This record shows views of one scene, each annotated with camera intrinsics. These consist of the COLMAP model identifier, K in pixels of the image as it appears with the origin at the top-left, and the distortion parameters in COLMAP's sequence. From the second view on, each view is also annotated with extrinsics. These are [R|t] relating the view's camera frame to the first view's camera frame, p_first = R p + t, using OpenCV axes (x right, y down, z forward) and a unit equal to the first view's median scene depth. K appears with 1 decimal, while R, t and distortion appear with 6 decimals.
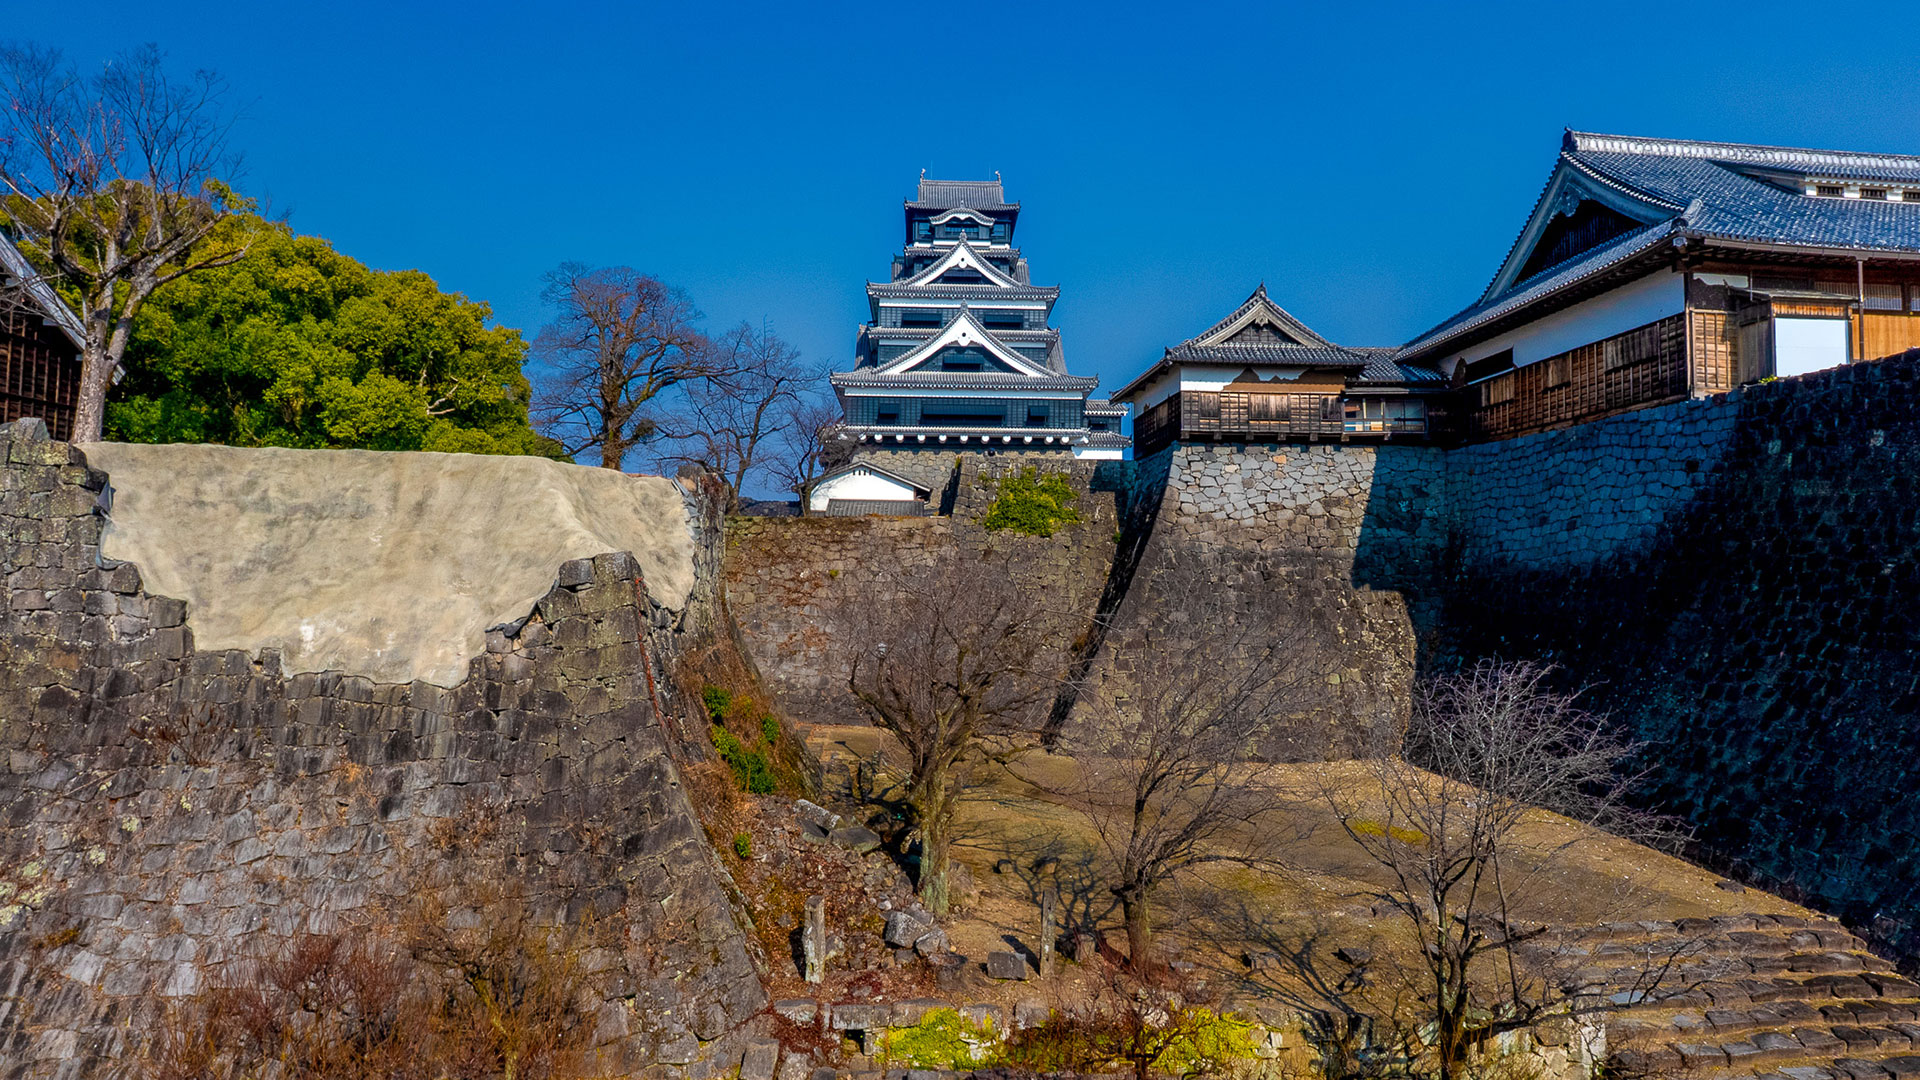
lens RADIAL K [[1116.3, 0, 965.2], [0, 1116.3, 551.5], [0, 0, 1]] dist [-0.020498, 0.002293]
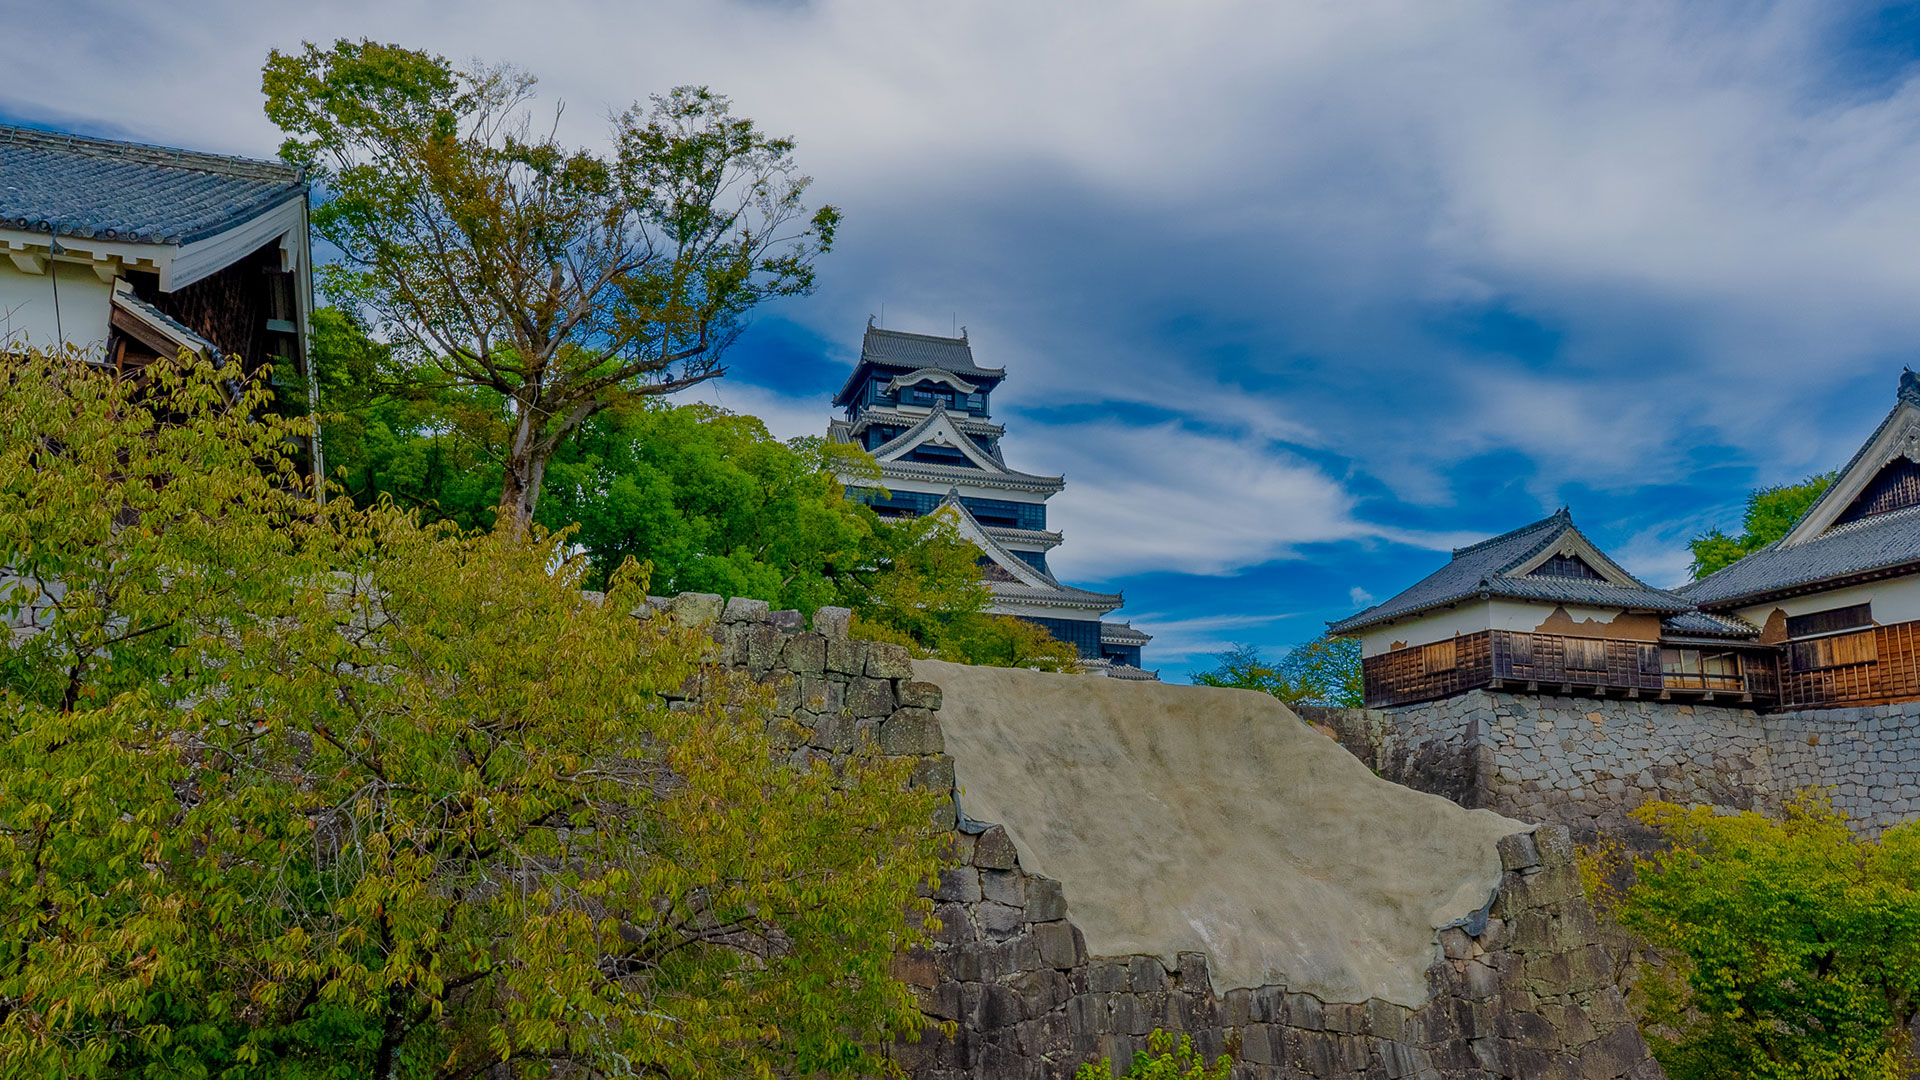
lens RADIAL K [[1497.0, 0, 931.7], [0, 1497.0, 560.9], [0, 0, 1]] dist [-0.008029, -0.000566]
pose [[0.969161, 0.065362, 0.237603, -0.479349], [-0.024889, 0.985215, -0.169504, 0.003149], [-0.245169, 0.158363, 0.956459, 0.041218]]
